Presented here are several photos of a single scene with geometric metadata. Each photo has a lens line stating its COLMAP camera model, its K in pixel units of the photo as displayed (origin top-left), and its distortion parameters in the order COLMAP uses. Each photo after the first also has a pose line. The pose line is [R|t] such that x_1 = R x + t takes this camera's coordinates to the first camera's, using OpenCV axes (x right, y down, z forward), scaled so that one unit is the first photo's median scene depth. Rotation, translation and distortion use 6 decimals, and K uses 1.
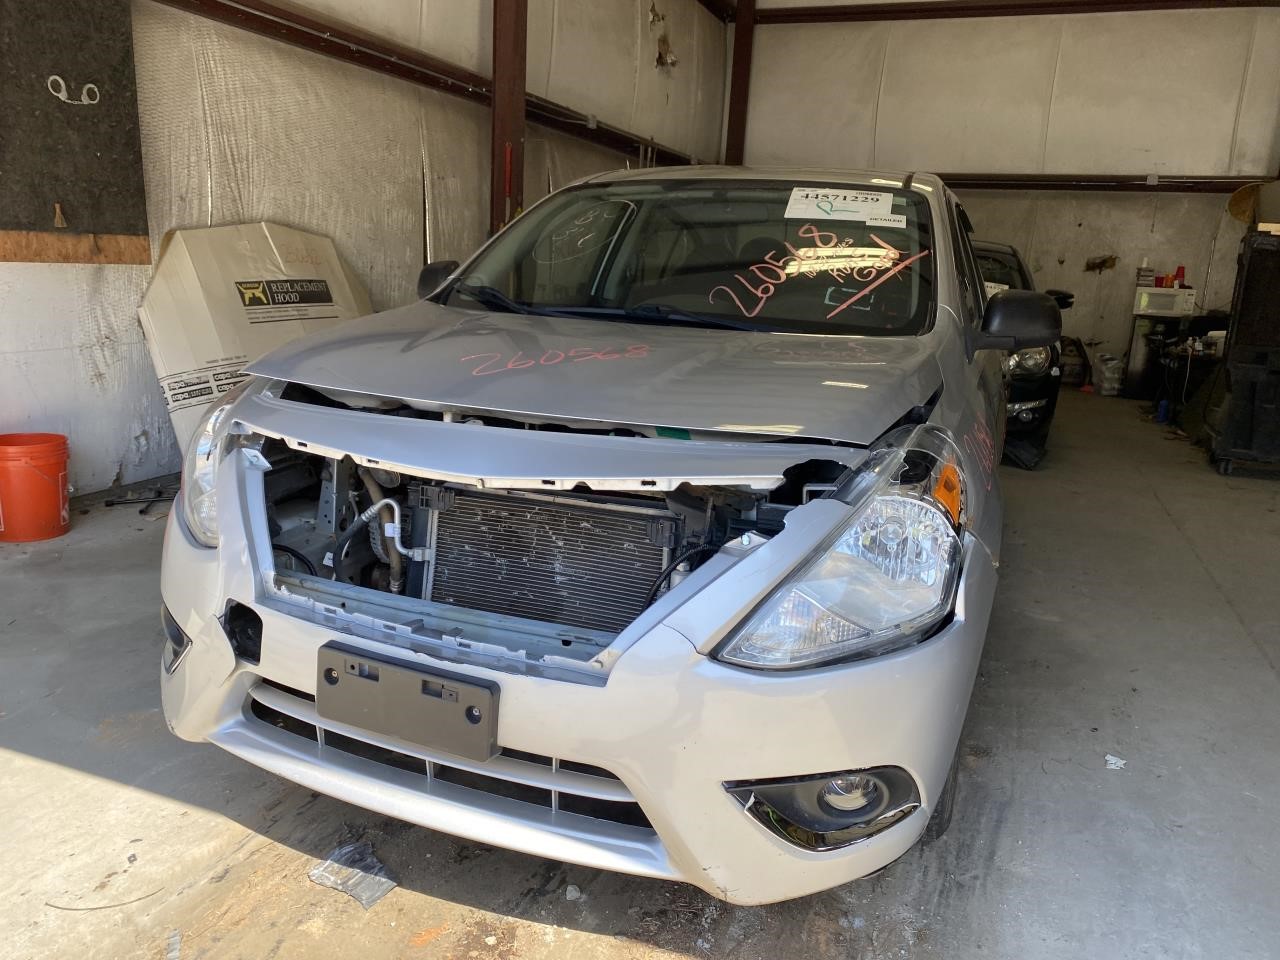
lens RADIAL K [[967.9, 0, 633.5], [0, 967.9, 483.8], [0, 0, 1]] dist [0.042536, -0.036001]
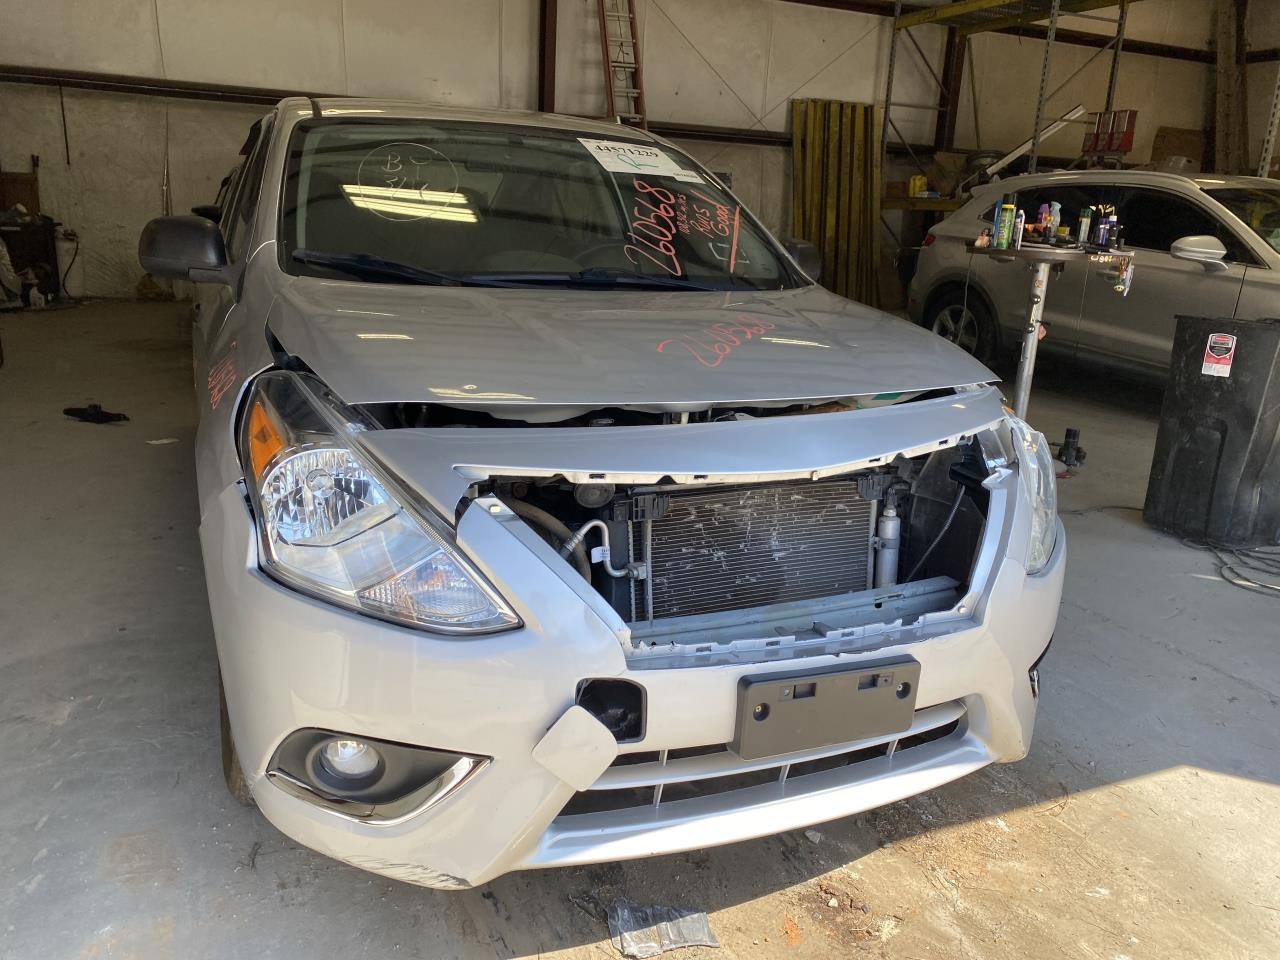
lens RADIAL K [[976.6, 0, 640.0], [0, 976.6, 480.0], [0, 0, 1]] dist [0.006499, -0.002637]
pose [[0.717191, -0.205423, 0.665912, -0.904426], [0.152564, 0.978669, 0.137591, -0.151691], [-0.679972, 0.002915, 0.733232, 0.374386]]
